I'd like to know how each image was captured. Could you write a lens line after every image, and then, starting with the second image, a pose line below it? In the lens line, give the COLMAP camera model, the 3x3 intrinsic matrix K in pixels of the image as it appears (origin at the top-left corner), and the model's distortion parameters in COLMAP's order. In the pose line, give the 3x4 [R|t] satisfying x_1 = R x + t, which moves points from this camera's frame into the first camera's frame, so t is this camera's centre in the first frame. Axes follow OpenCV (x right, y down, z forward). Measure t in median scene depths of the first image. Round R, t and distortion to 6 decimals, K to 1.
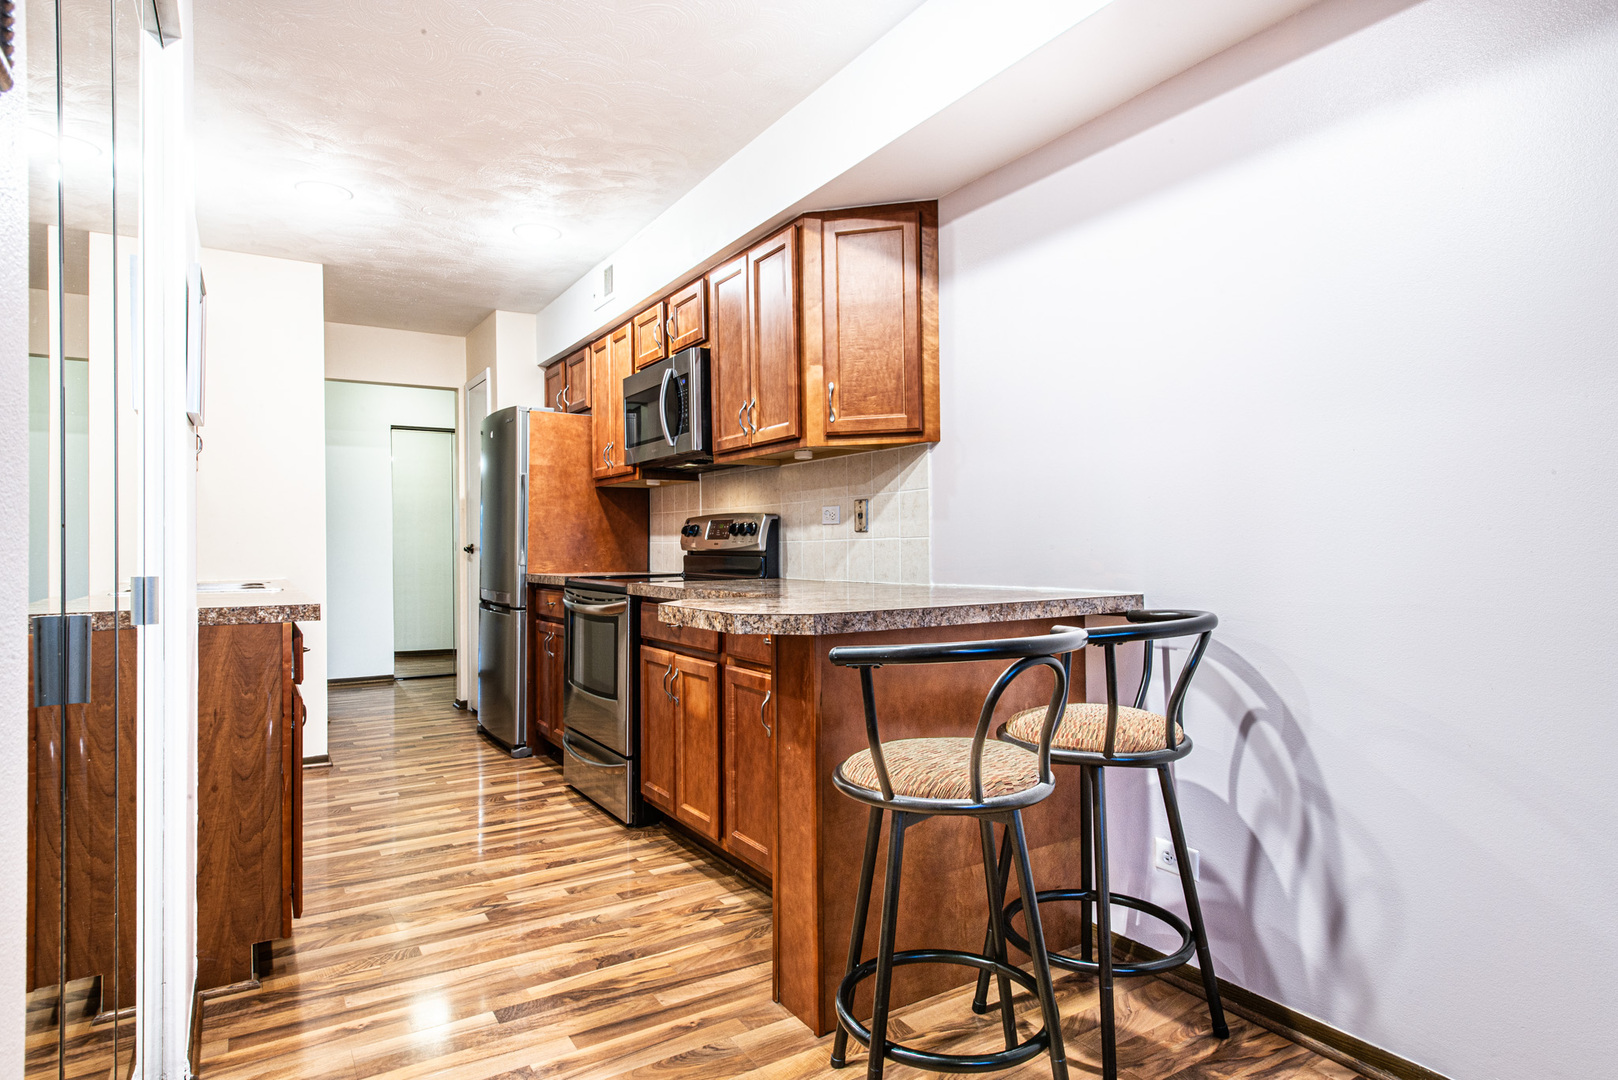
lens RADIAL K [[906.9, 0, 809.2], [0, 906.9, 539.8], [0, 0, 1]] dist [0.017976, -0.002128]
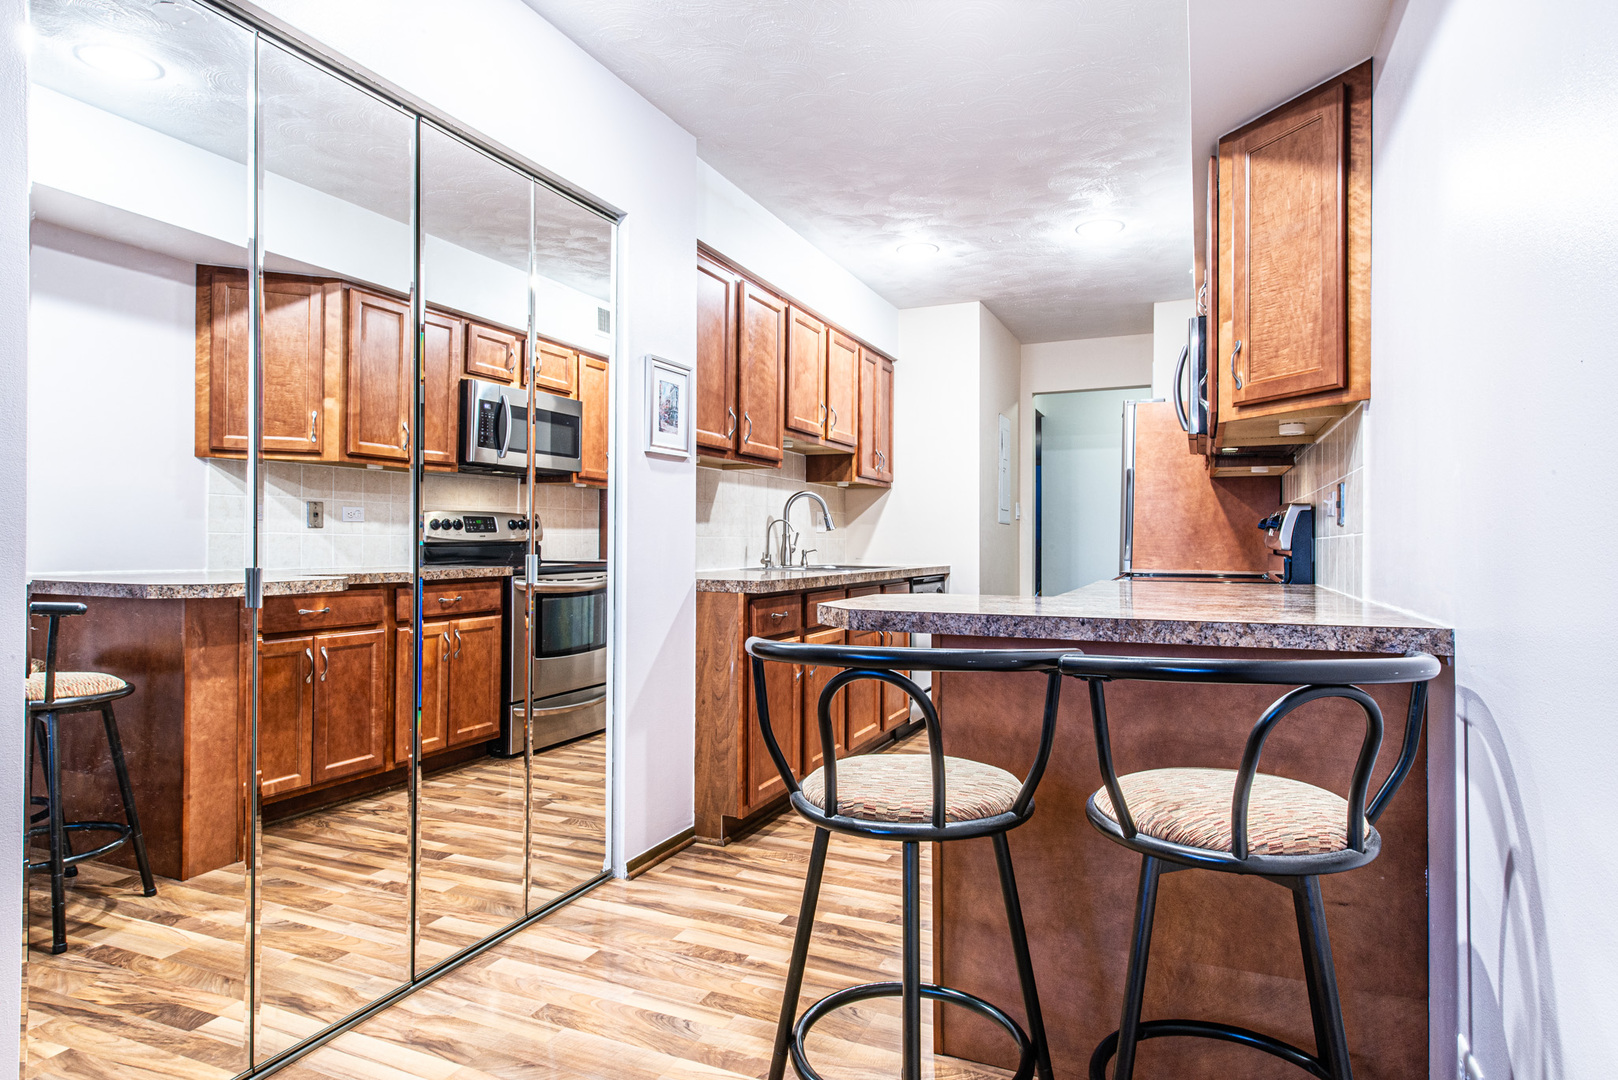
lens RADIAL K [[906.9, 0, 807.6], [0, 906.9, 537.1], [0, 0, 1]] dist [0.017976, -0.002128]
pose [[0.562736, 0.006947, -0.826608, 0.386987], [-0.003719, 0.999976, 0.005872, -0.002042], [0.826629, -0.000231, 0.562748, 0.185623]]
